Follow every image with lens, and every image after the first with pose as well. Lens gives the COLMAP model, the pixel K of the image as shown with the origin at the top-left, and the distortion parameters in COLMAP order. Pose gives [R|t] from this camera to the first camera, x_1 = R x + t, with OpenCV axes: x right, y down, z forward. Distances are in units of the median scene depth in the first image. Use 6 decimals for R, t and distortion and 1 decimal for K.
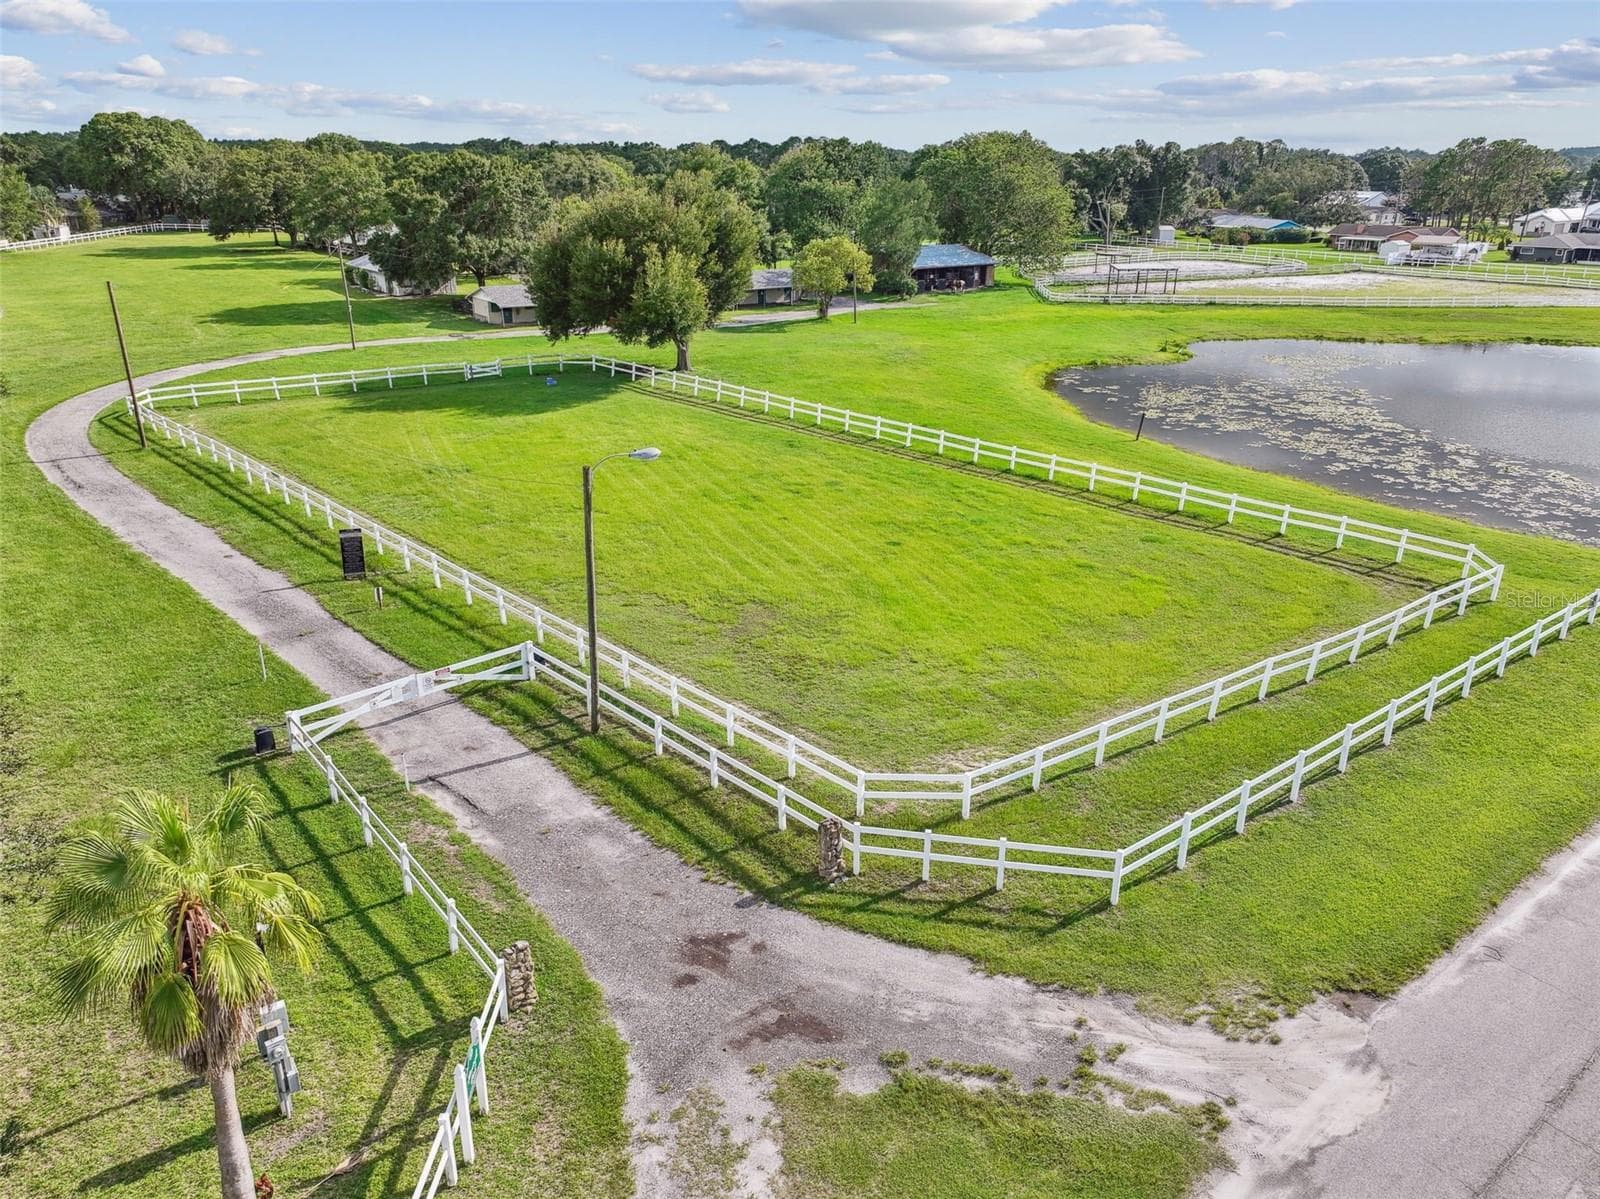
lens RADIAL K [[1123.2, 0, 800.0], [0, 1123.2, 599.5], [0, 0, 1]] dist [0.043465, 0.001694]
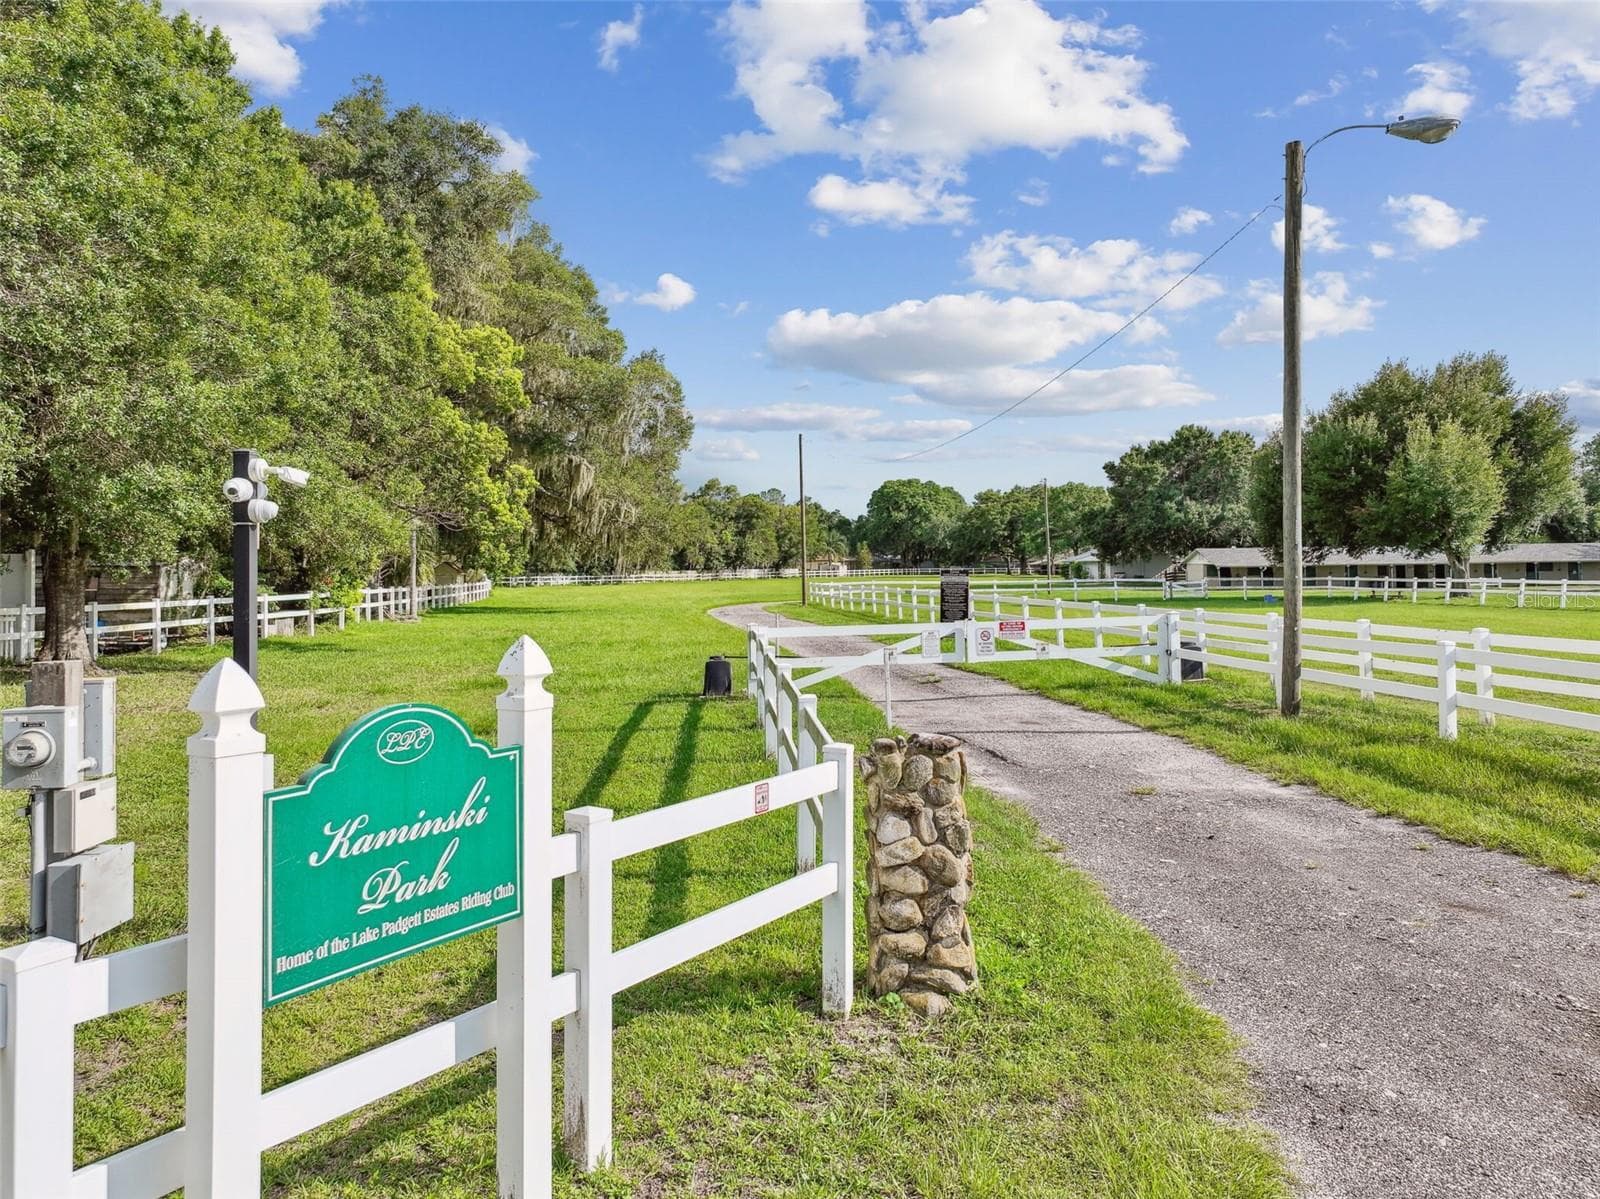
lens RADIAL K [[1158.1, 0, 800.9], [0, 1158.1, 567.2], [0, 0, 1]] dist [-0.003241, -0.002051]
pose [[0.821831, -0.028360, -0.569025, -0.021348], [-0.180103, 0.934611, -0.306699, 0.069044], [0.540515, 0.354538, 0.762985, 0.144741]]
